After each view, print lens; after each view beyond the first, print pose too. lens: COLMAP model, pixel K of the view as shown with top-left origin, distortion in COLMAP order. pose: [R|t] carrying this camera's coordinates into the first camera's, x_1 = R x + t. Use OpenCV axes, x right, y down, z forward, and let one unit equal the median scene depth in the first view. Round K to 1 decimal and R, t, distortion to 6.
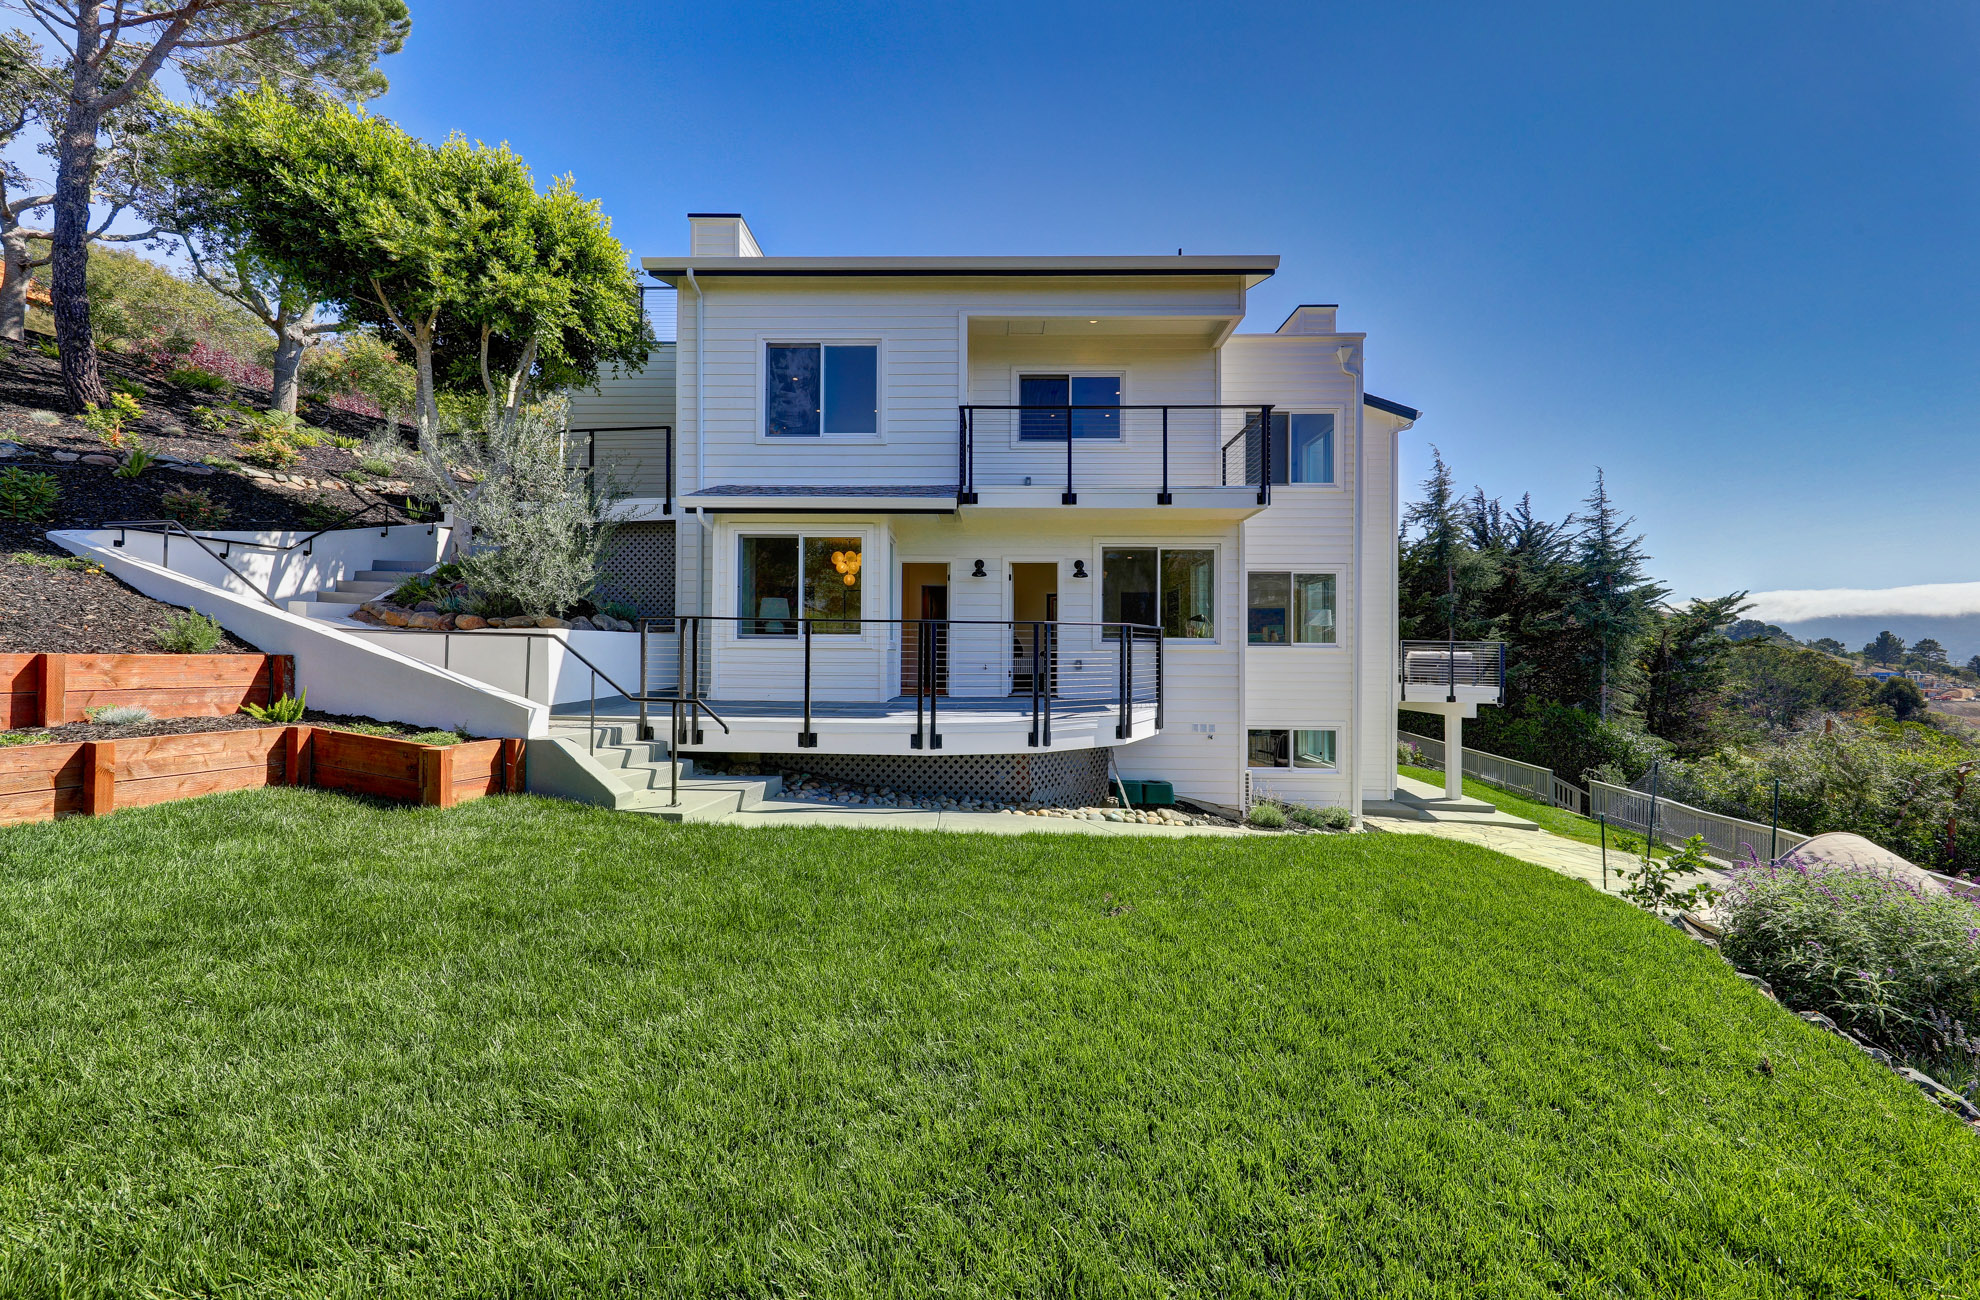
lens RADIAL K [[681.5, 0, 982.5], [0, 681.5, 652.7], [0, 0, 1]] dist [-0.006875, -0.000168]
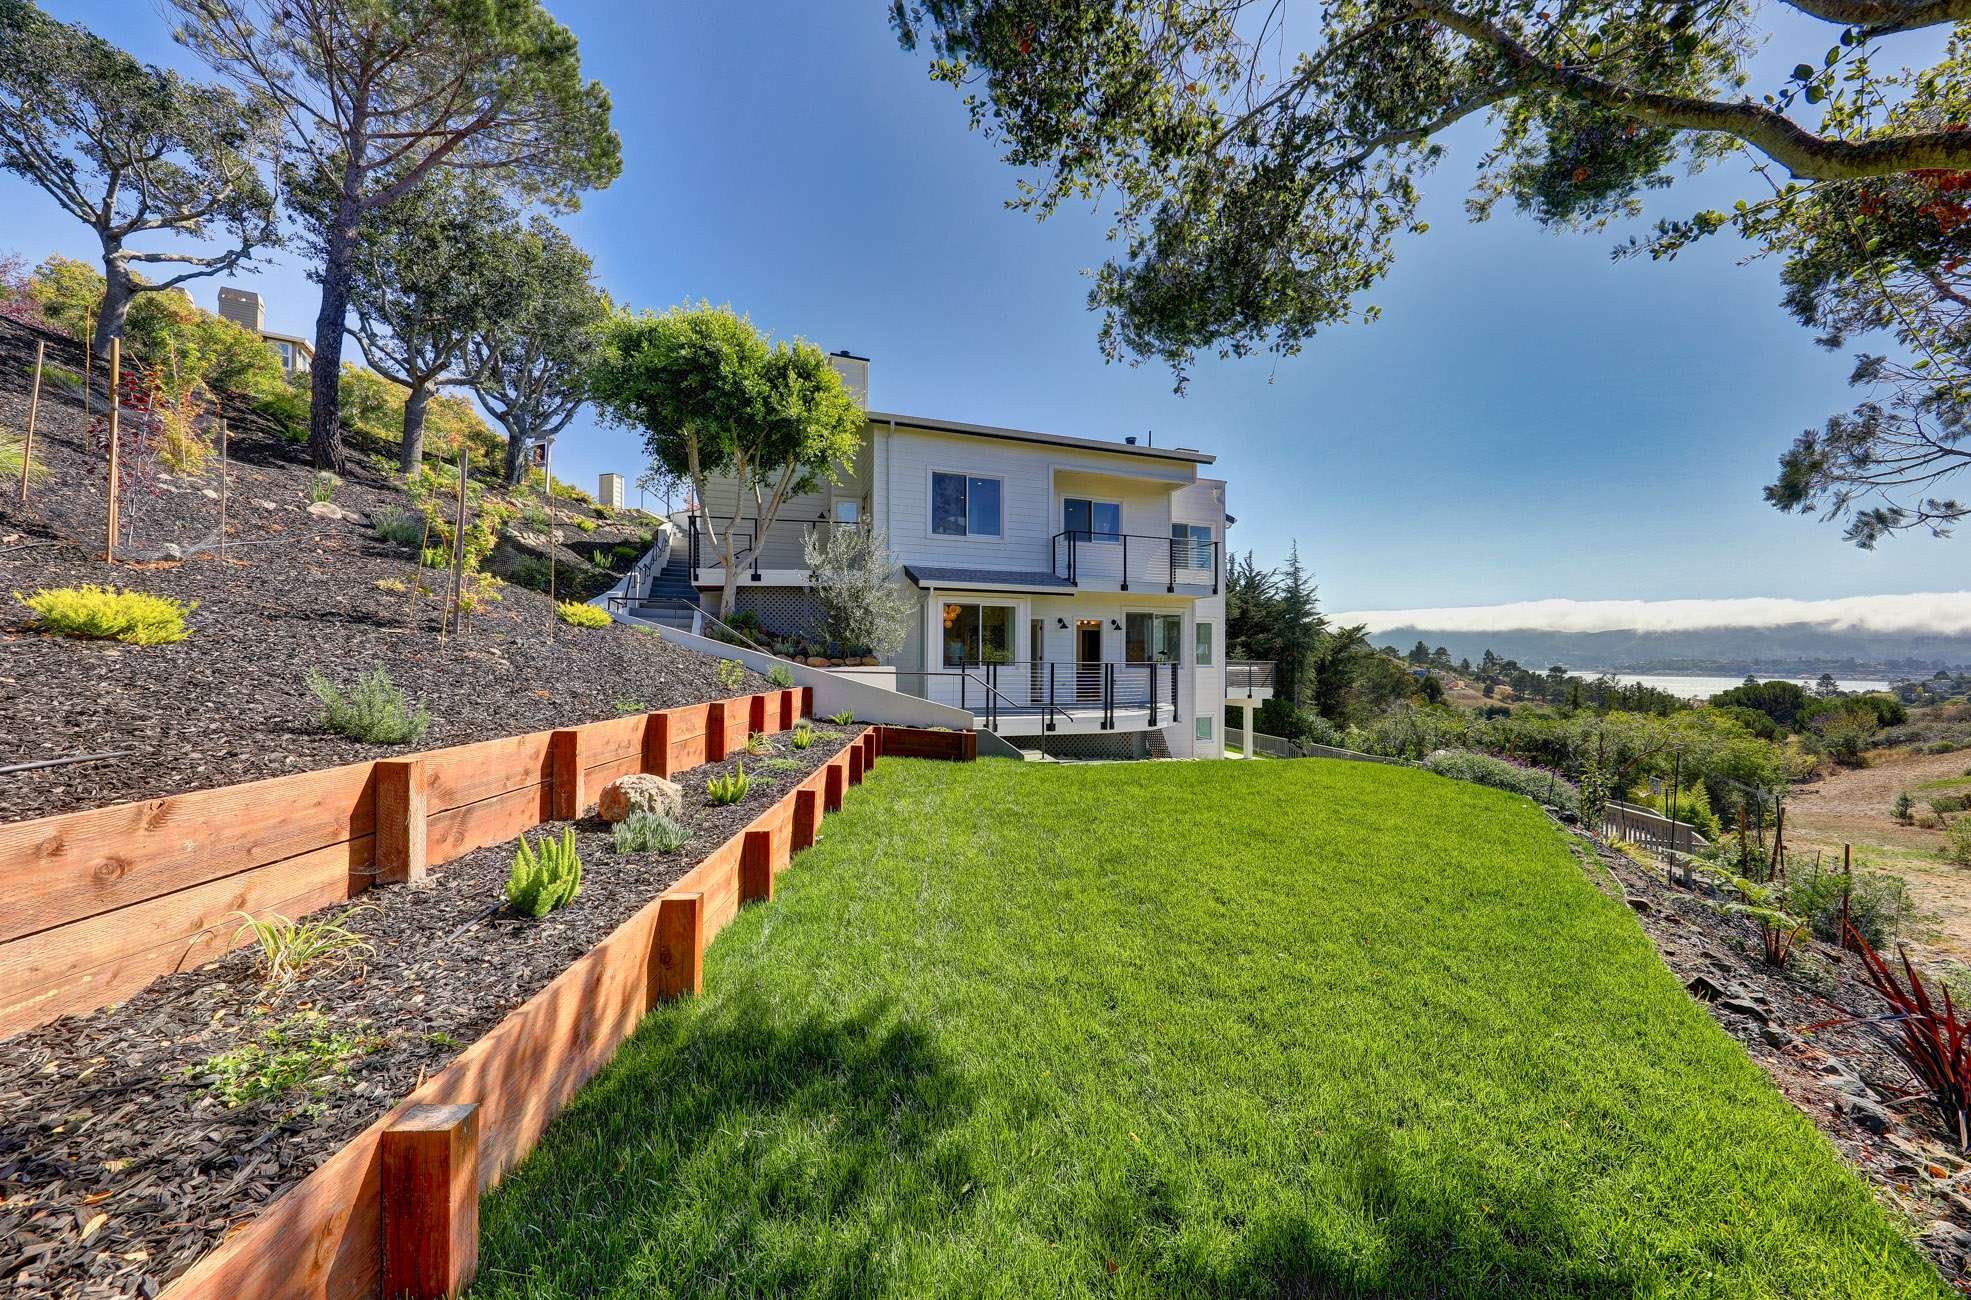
lens RADIAL K [[678.4, 0, 993.8], [0, 678.4, 652.8], [0, 0, 1]] dist [-0.006875, -0.000168]
pose [[0.932521, 0.000981, 0.361115, -0.450767], [0.000871, 0.999987, -0.004966, -0.027522], [-0.361115, 0.004945, 0.932508, -0.278842]]
